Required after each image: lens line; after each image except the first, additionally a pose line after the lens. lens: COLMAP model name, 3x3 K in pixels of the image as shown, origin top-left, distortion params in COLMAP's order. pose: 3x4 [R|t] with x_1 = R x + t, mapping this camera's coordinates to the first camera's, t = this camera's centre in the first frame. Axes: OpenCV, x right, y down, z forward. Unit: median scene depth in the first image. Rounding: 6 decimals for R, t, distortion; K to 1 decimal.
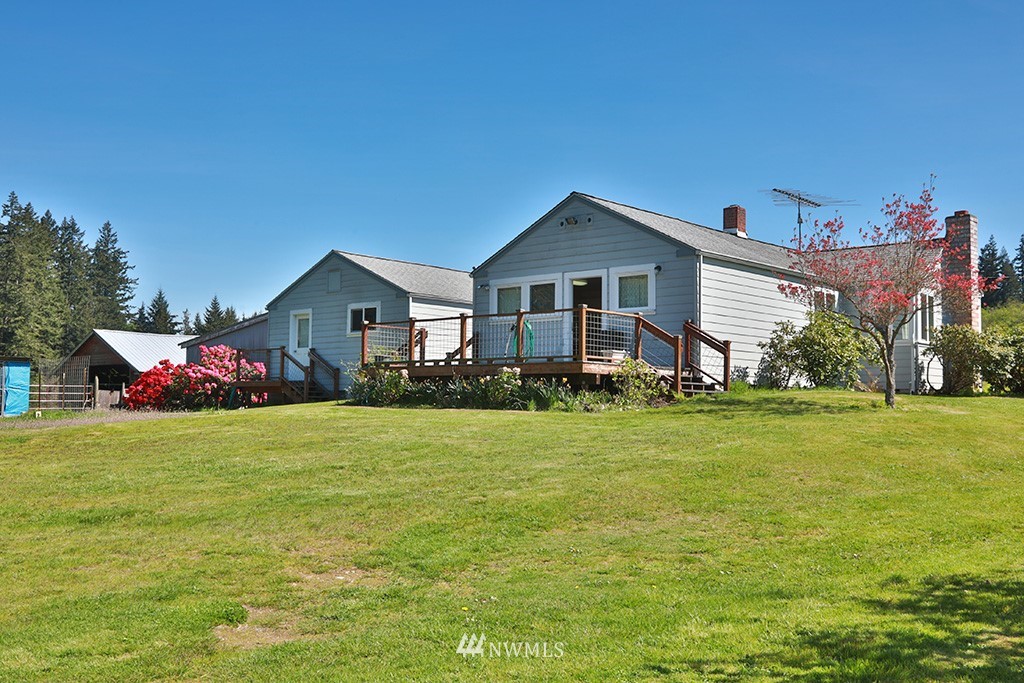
lens RADIAL K [[1073.8, 0, 514.6], [0, 1073.8, 349.1], [0, 0, 1]] dist [0.046751, 0.000000]
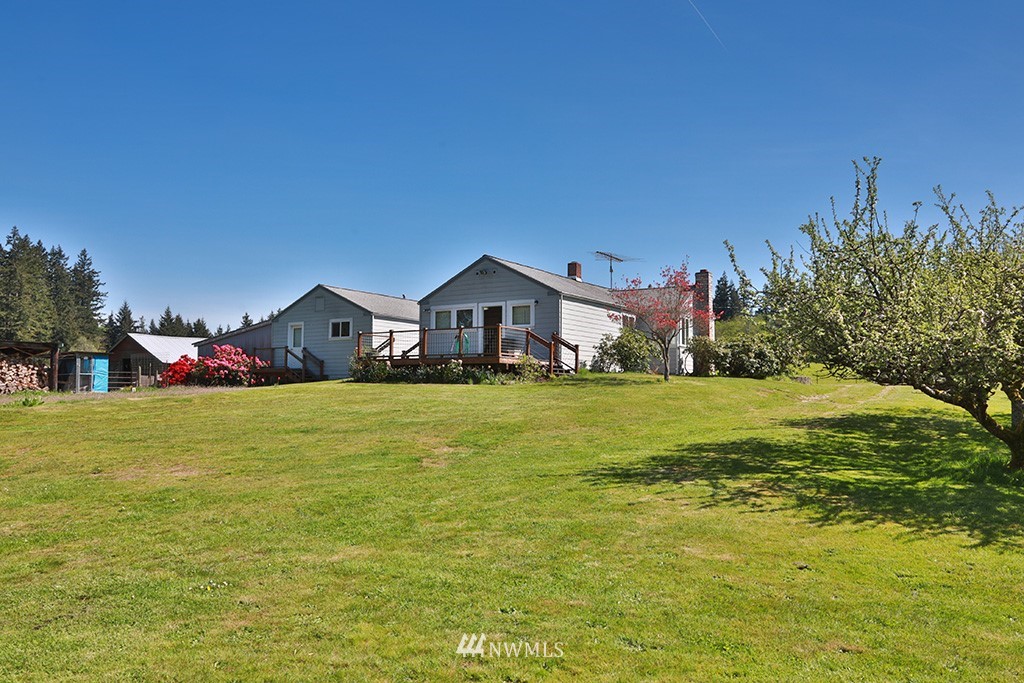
lens RADIAL K [[815.1, 0, 511.5], [0, 815.1, 350.3], [0, 0, 1]] dist [-0.057958, 0.019422]
pose [[0.987658, 0.003823, 0.156577, -0.095891], [-0.004370, 0.999985, 0.003149, -0.002116], [-0.156563, -0.003795, 0.987661, -0.240762]]
